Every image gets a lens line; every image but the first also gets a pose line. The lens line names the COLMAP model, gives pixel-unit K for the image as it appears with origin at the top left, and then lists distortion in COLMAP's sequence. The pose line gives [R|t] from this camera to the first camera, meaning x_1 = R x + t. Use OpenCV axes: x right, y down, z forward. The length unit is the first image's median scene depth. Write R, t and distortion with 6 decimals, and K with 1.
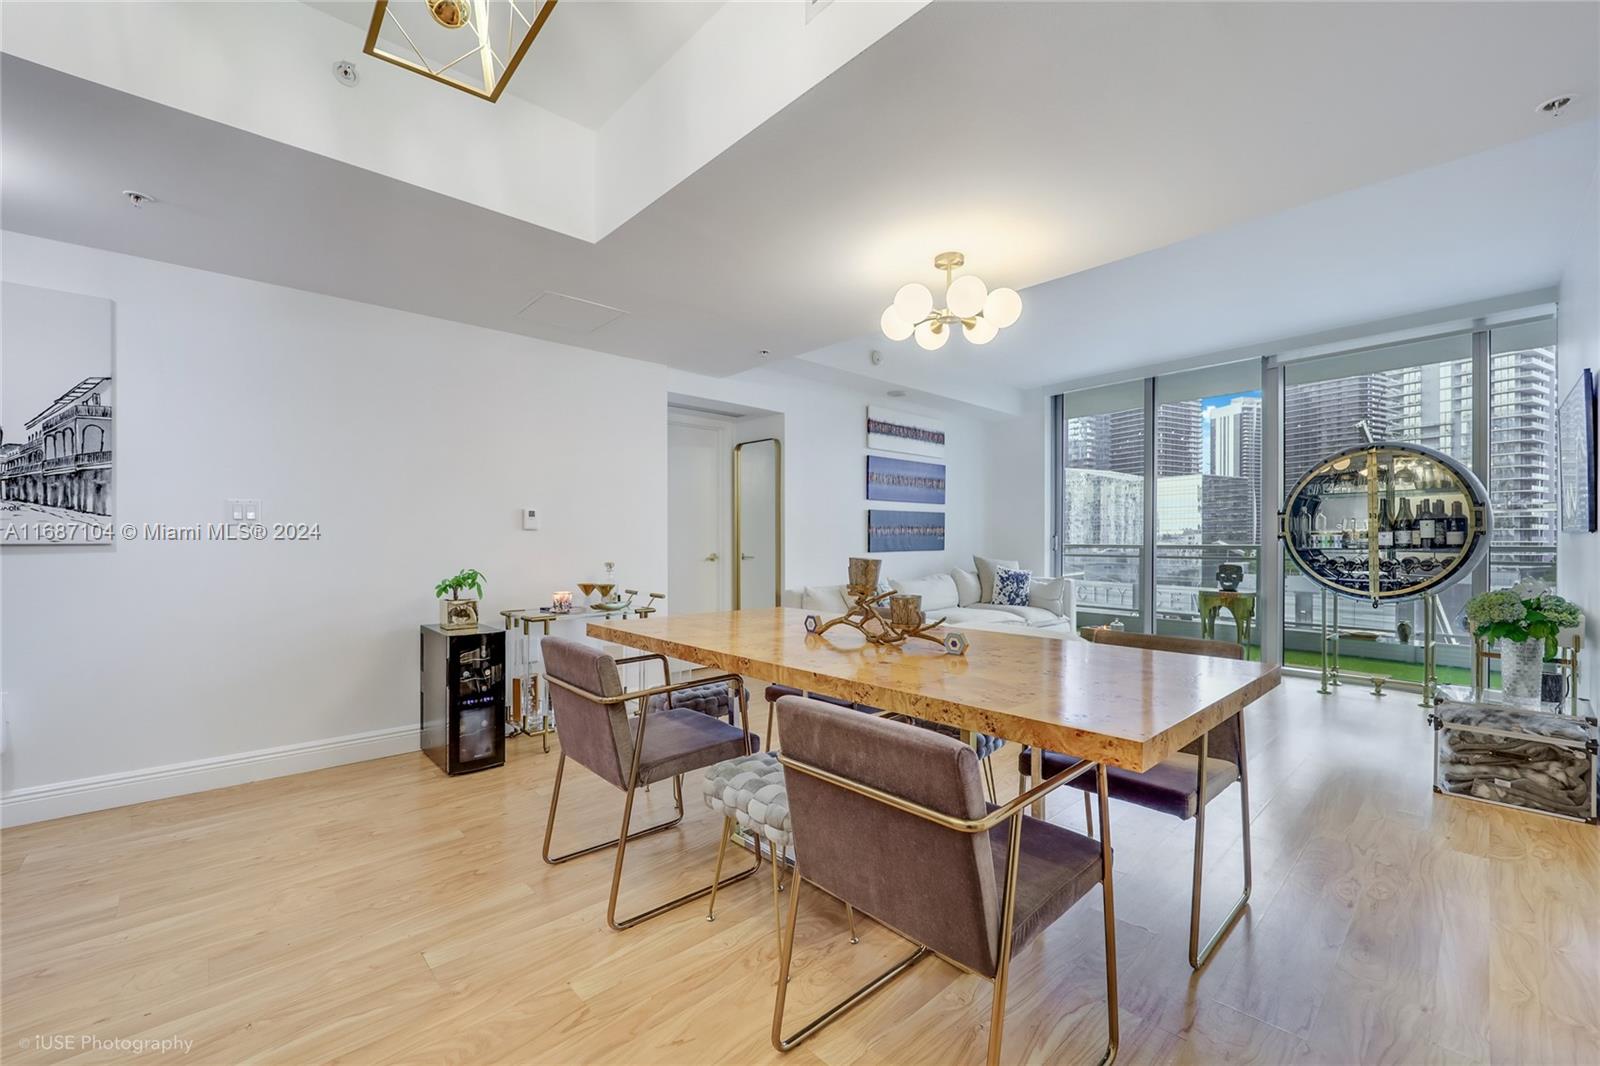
lens RADIAL K [[646.3, 0, 779.2], [0, 646.3, 546.9], [0, 0, 1]] dist [-0.019091, -0.001676]
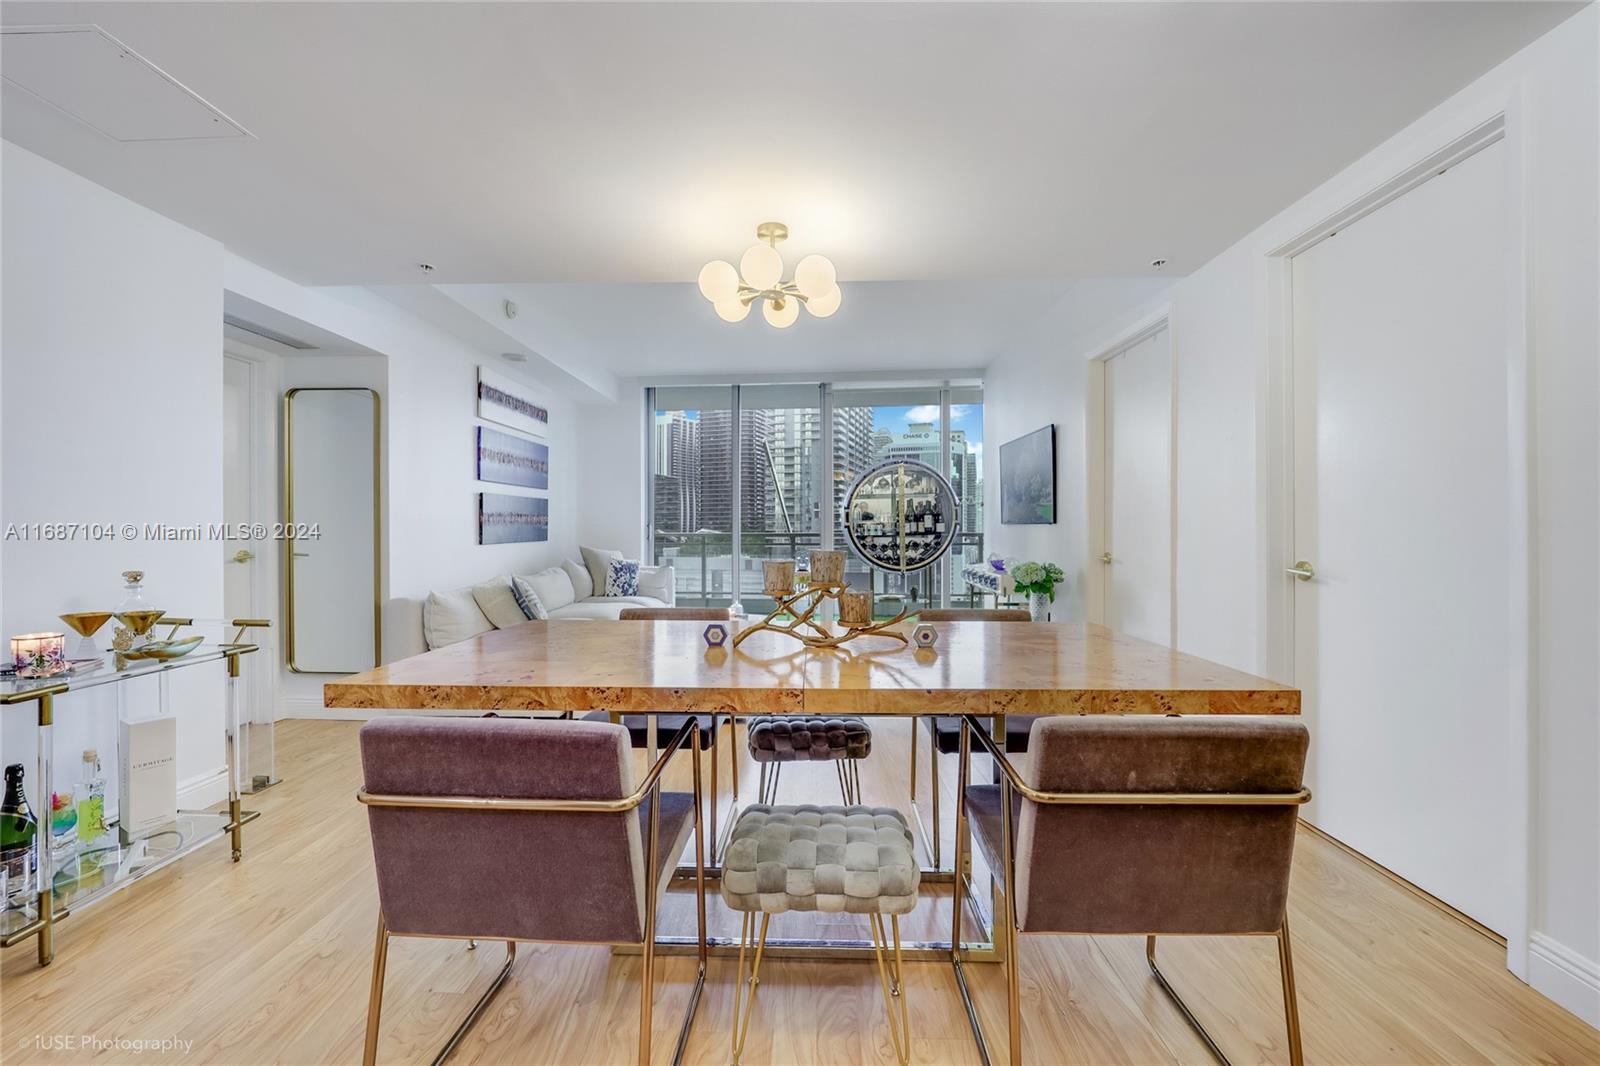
lens RADIAL K [[646.3, 0, 795.5], [0, 646.3, 536.0], [0, 0, 1]] dist [-0.019091, -0.001676]
pose [[0.687339, -0.008903, 0.726282, -0.173936], [0.009340, 0.999951, 0.003418, -0.001763], [-0.726277, 0.004435, 0.687388, 0.144485]]
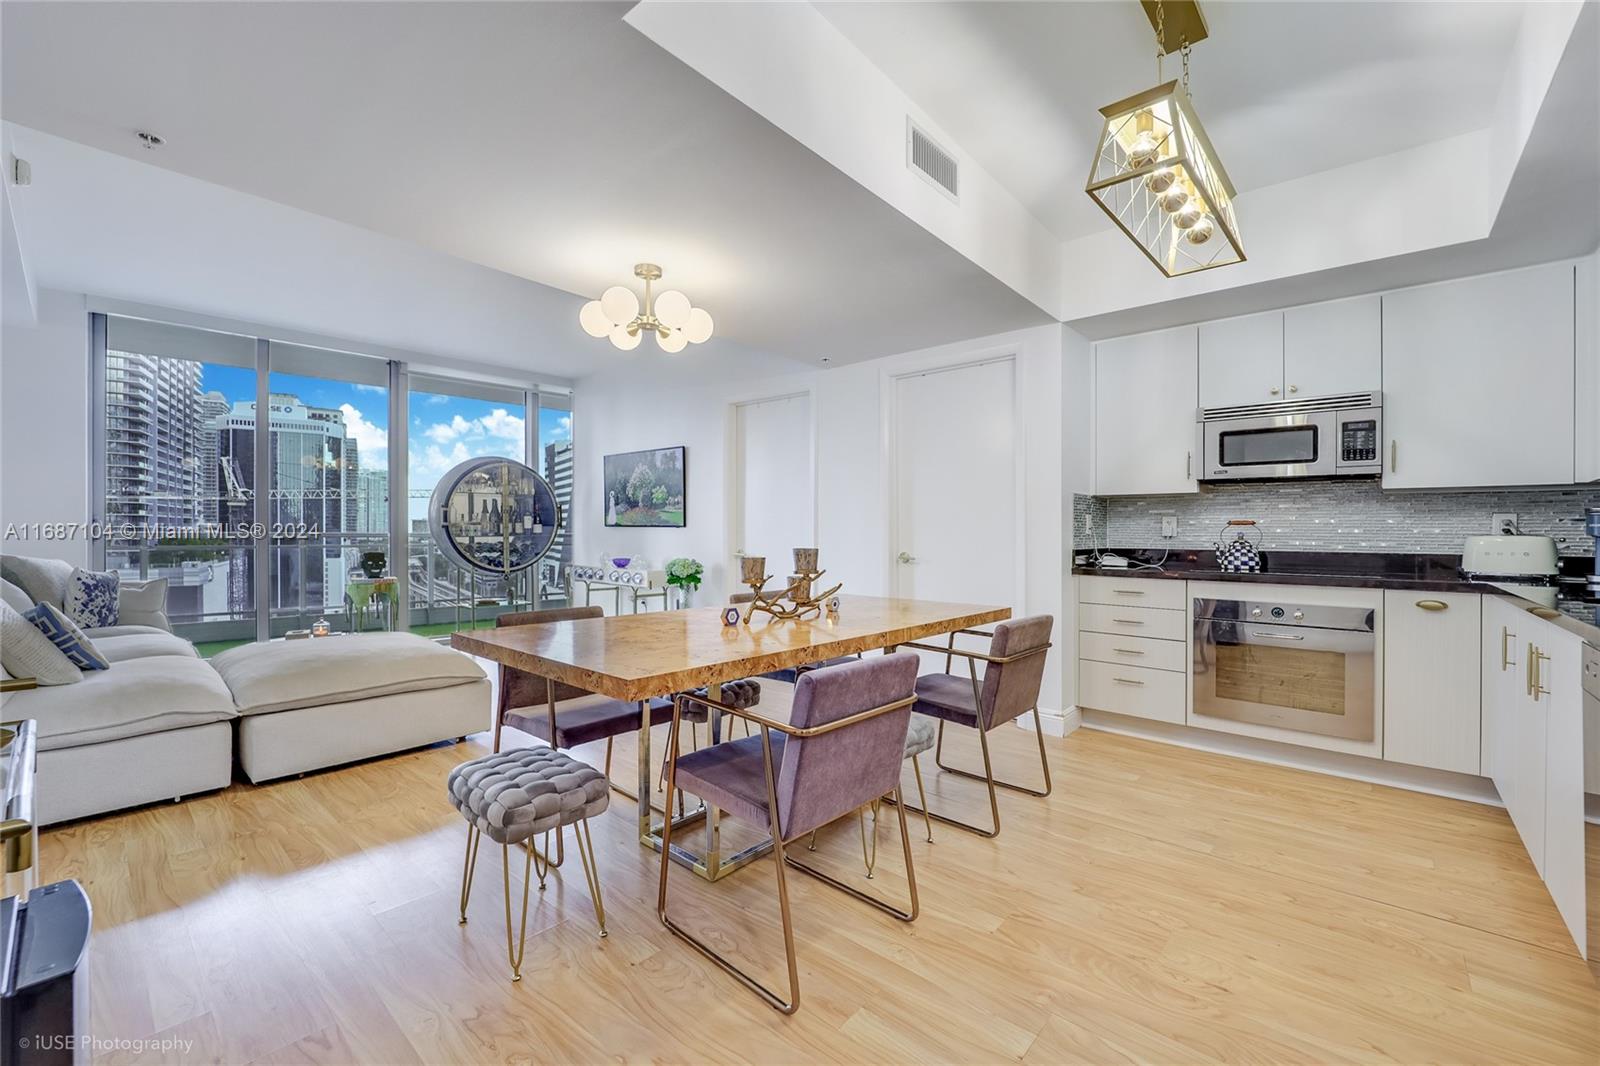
lens RADIAL K [[656.8, 0, 805.0], [0, 656.8, 536.3], [0, 0, 1]] dist [-0.023113, -0.000079]
pose [[-0.119855, -0.007962, 0.992759, -0.370012], [0.001164, 0.999966, 0.008160, -0.005514], [-0.992791, 0.002134, -0.119842, 0.381308]]
